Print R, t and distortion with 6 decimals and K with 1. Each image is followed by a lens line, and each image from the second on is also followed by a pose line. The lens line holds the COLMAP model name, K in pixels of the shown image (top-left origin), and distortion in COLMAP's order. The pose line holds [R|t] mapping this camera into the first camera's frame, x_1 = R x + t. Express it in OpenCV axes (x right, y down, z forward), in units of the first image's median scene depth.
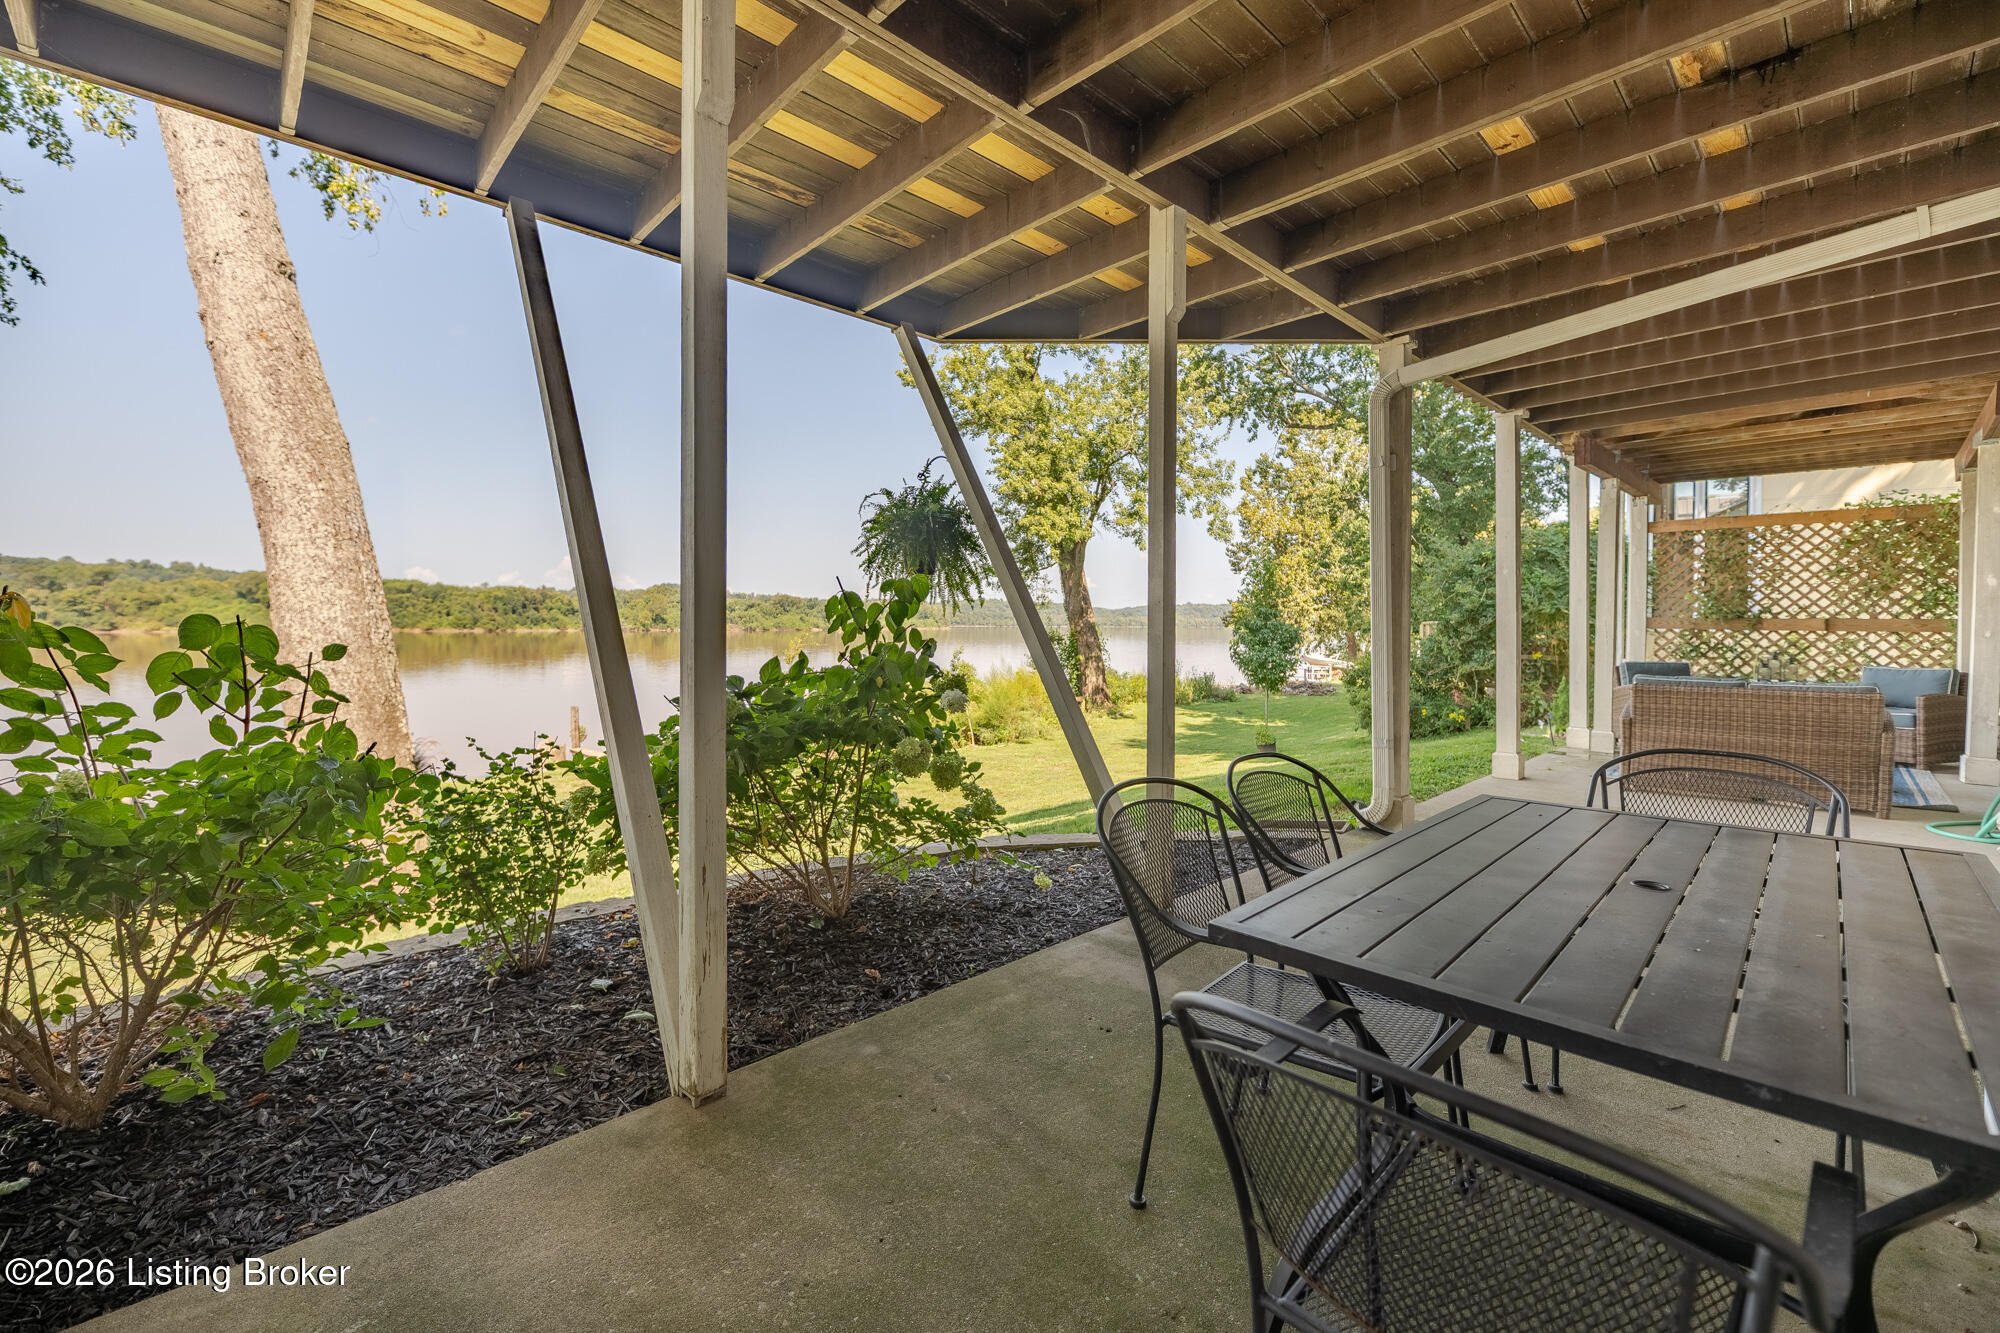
lens RADIAL K [[809.2, 0, 994.8], [0, 809.2, 649.5], [0, 0, 1]] dist [-0.002837, -0.000645]
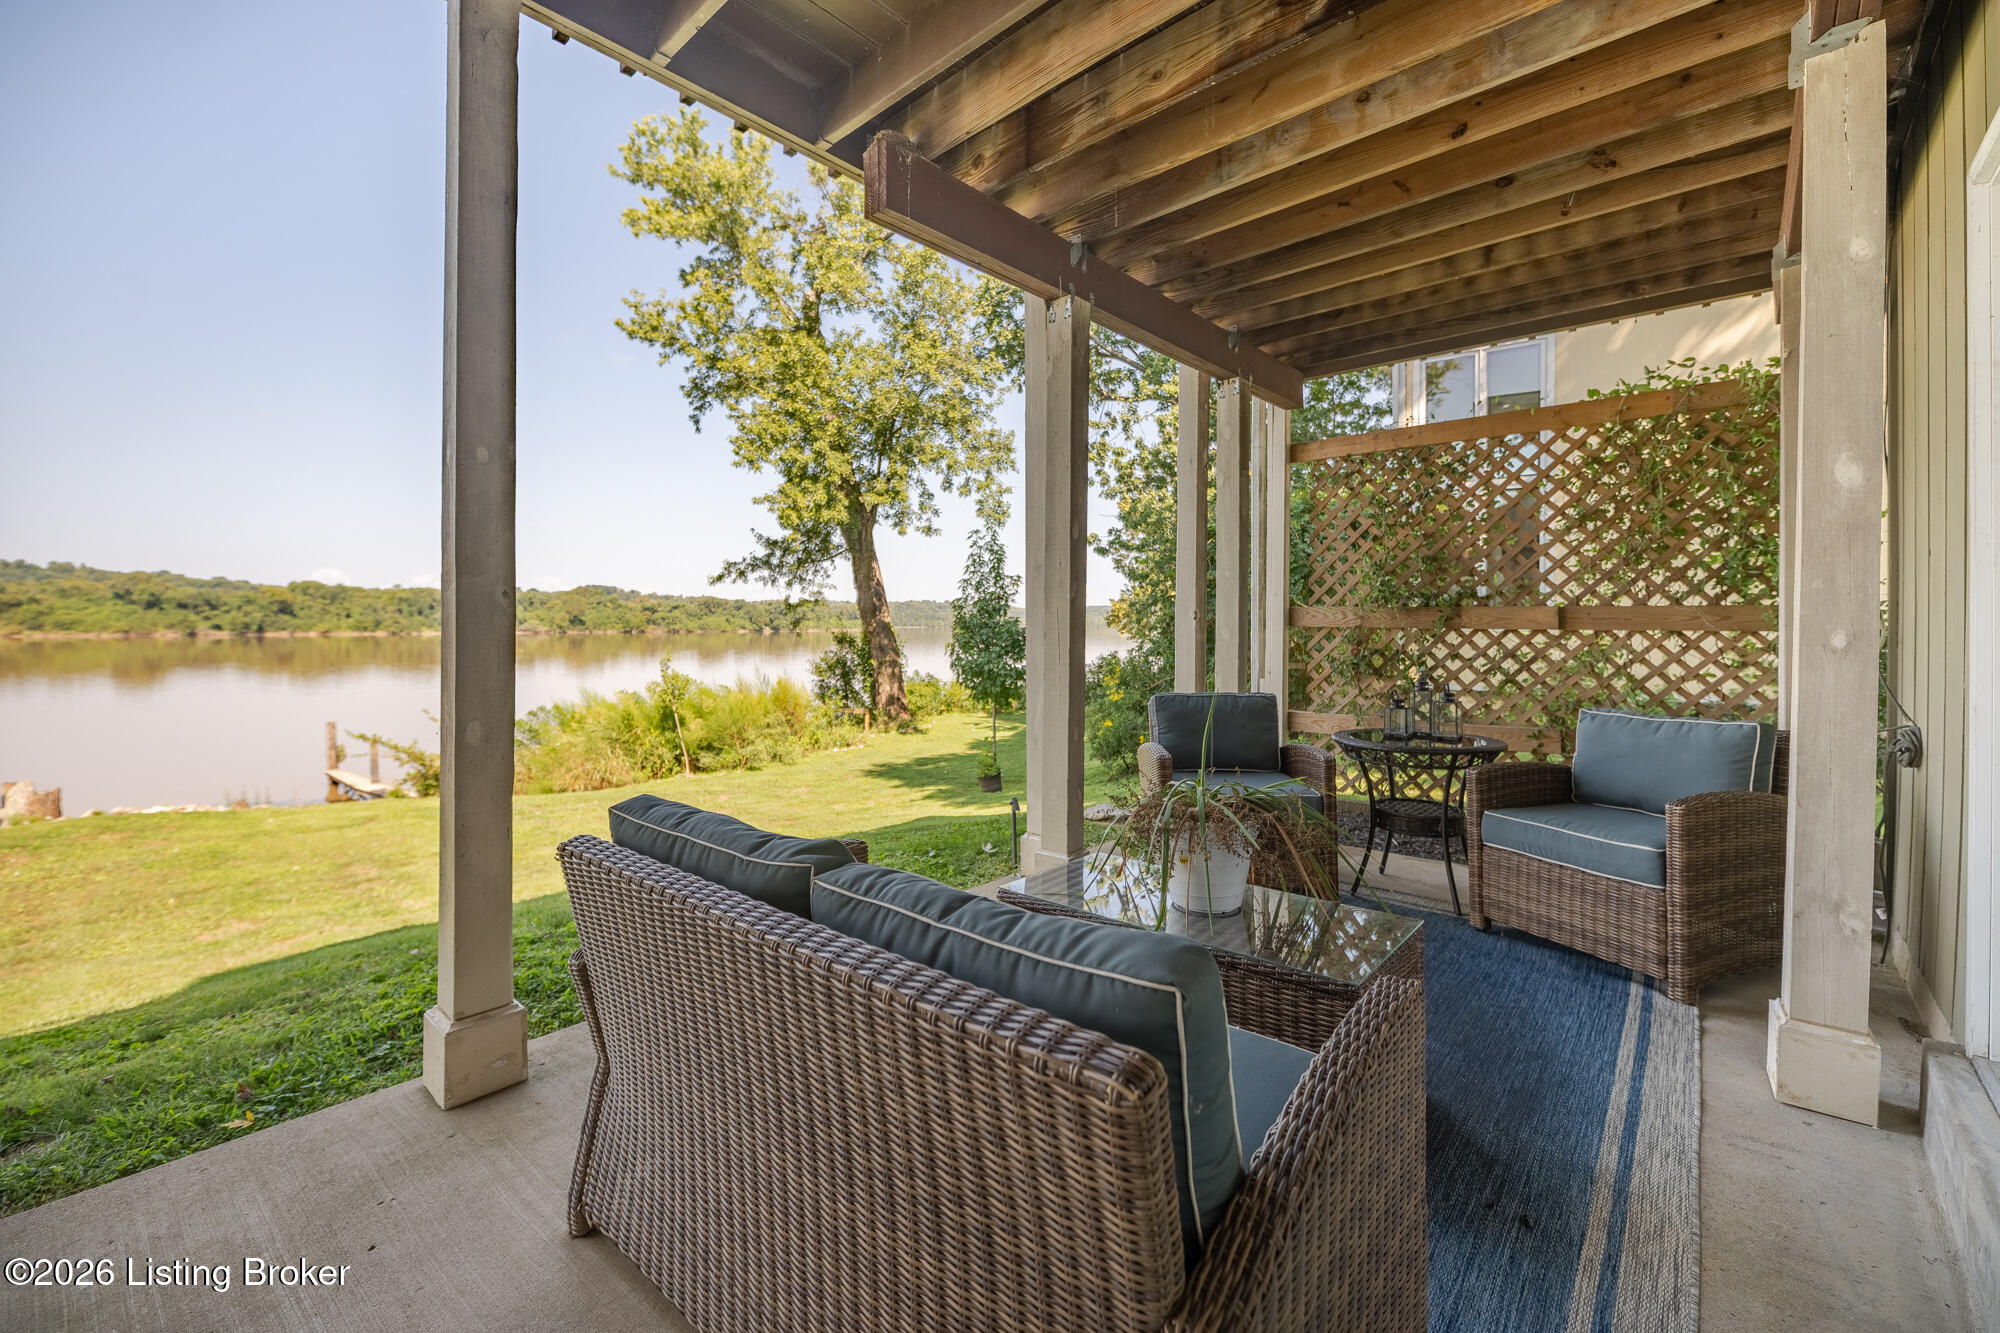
lens RADIAL K [[809.2, 0, 977.7], [0, 809.2, 644.0], [0, 0, 1]] dist [-0.002837, -0.000645]
pose [[0.997607, -0.004911, 0.068968, 0.602363], [0.005432, 0.999958, -0.007369, -0.011280], [-0.068929, 0.007726, 0.997592, 0.486956]]
